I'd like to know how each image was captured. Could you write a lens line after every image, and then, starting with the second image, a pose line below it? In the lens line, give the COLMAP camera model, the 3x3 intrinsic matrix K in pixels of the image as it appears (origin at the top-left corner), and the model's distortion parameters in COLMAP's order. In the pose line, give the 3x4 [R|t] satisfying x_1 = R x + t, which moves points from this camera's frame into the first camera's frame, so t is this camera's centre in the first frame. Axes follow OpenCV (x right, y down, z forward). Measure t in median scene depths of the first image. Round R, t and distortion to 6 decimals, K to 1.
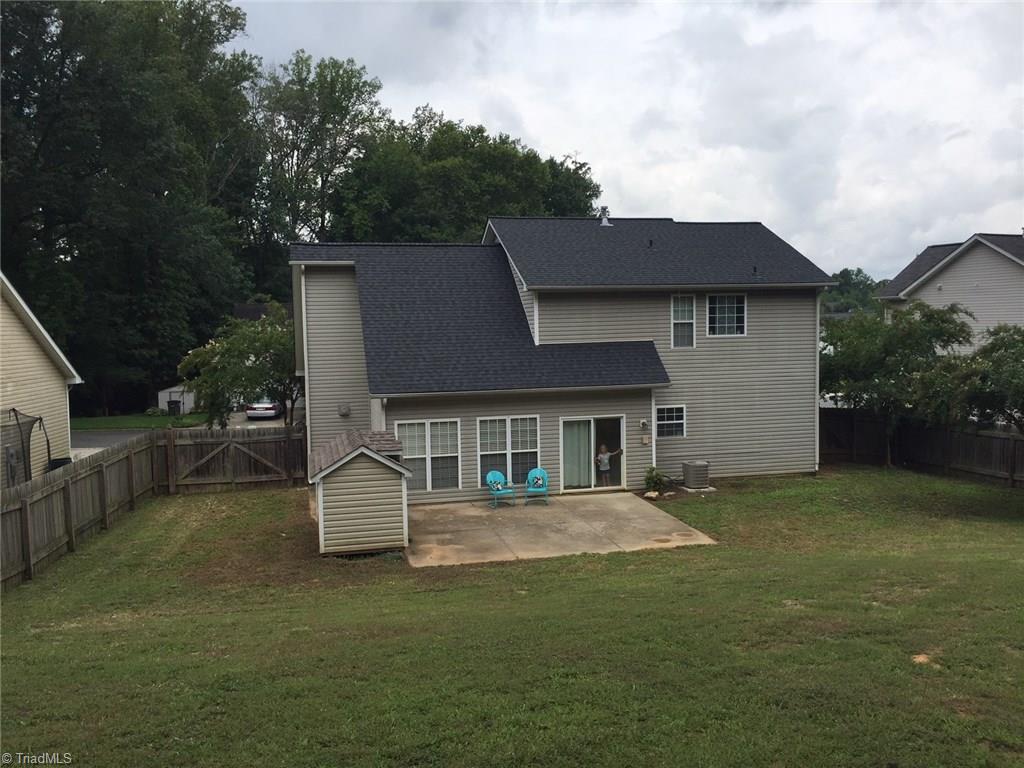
lens RADIAL K [[884.4, 0, 511.5], [0, 884.4, 388.7], [0, 0, 1]] dist [0.055423, -0.040294]
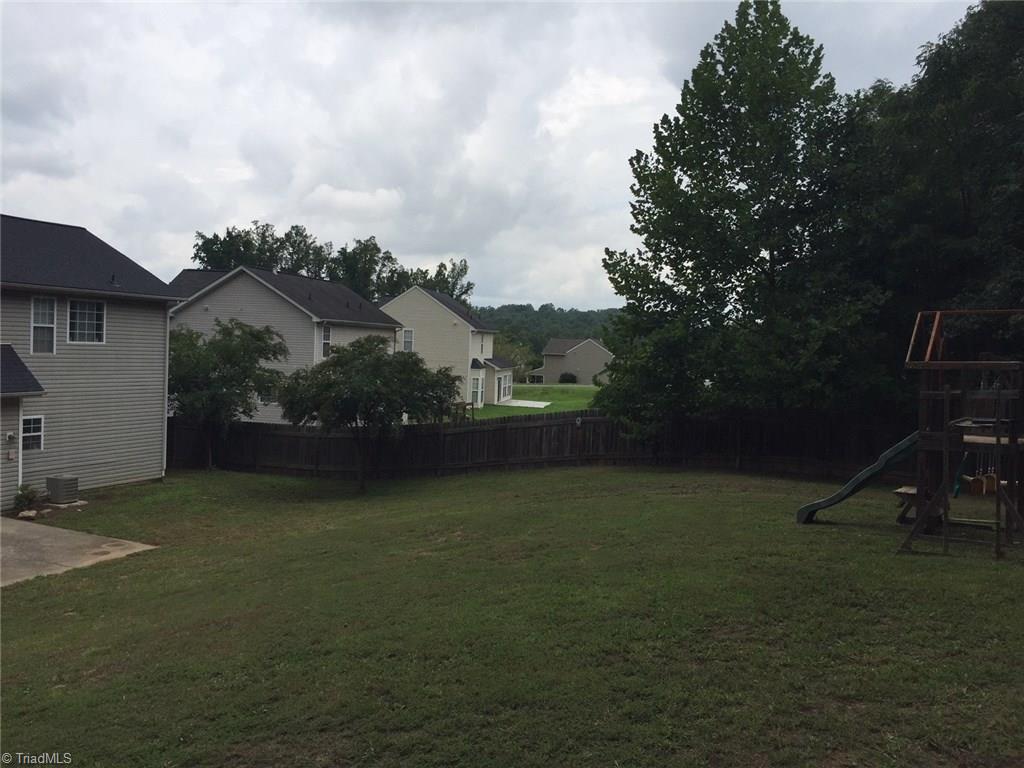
lens RADIAL K [[884.4, 0, 508.2], [0, 884.4, 385.0], [0, 0, 1]] dist [0.055423, -0.040294]
pose [[0.621002, 0.007174, 0.783776, -0.237273], [0.010398, 0.999795, -0.017390, 0.007911], [-0.783740, 0.018949, 0.620800, 0.038014]]
